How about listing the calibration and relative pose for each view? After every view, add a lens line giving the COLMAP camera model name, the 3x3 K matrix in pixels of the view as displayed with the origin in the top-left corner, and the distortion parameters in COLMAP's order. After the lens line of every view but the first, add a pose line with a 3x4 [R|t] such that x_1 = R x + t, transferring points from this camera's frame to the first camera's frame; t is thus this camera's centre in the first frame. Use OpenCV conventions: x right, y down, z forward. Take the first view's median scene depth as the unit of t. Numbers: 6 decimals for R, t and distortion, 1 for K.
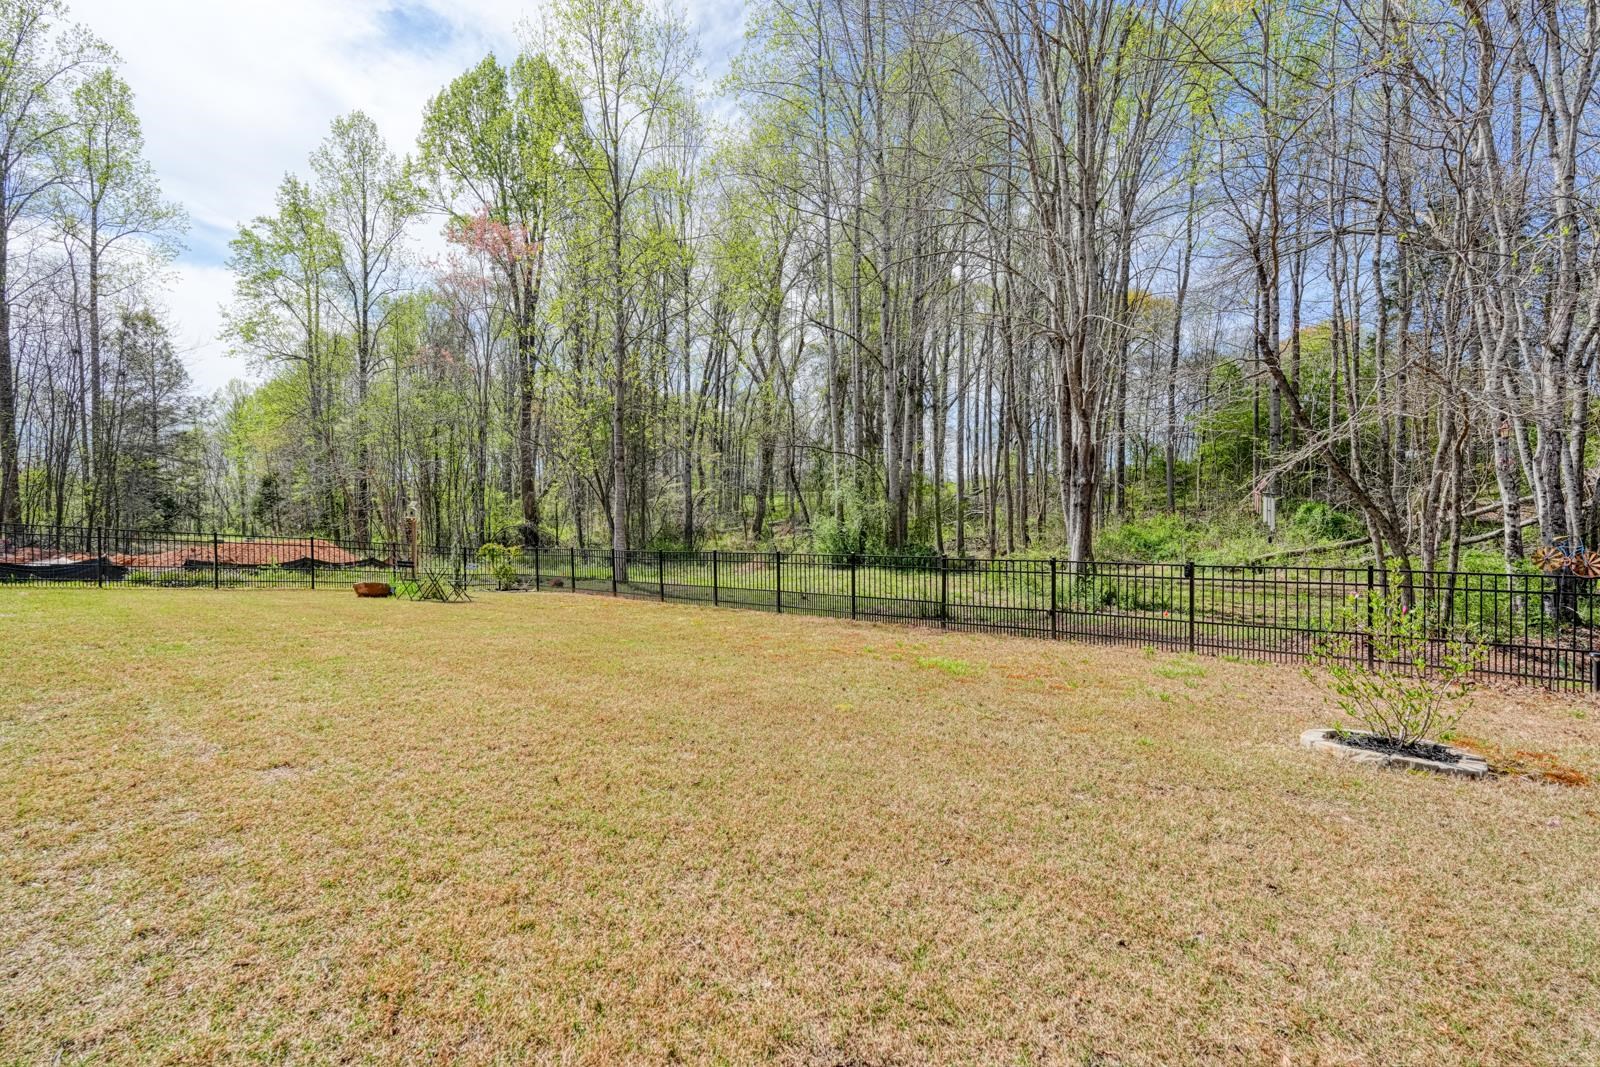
lens RADIAL K [[709.0, 0, 809.1], [0, 709.0, 536.8], [0, 0, 1]] dist [0.000987, 0.000695]
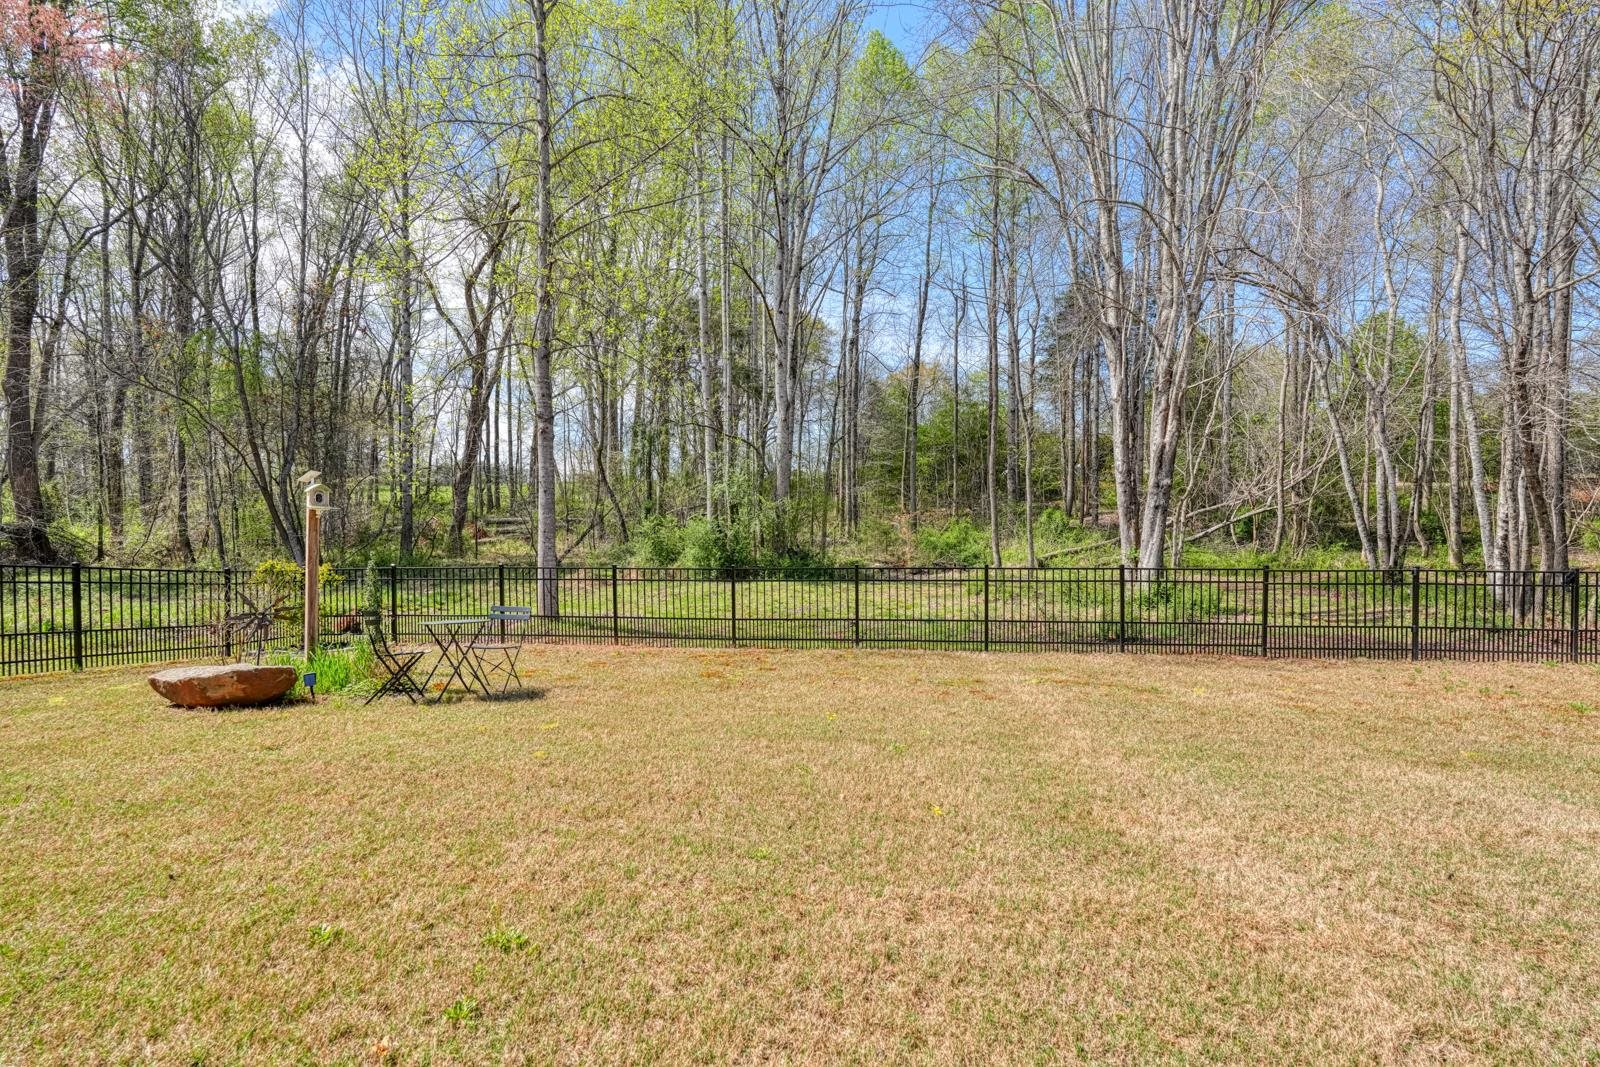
lens RADIAL K [[709.0, 0, 797.5], [0, 709.0, 537.2], [0, 0, 1]] dist [0.000987, 0.000695]
pose [[0.821720, 0.003170, 0.569882, -0.431898], [-0.000993, 0.999991, -0.004131, -0.001026], [-0.569890, 0.002828, 0.821716, 0.398021]]
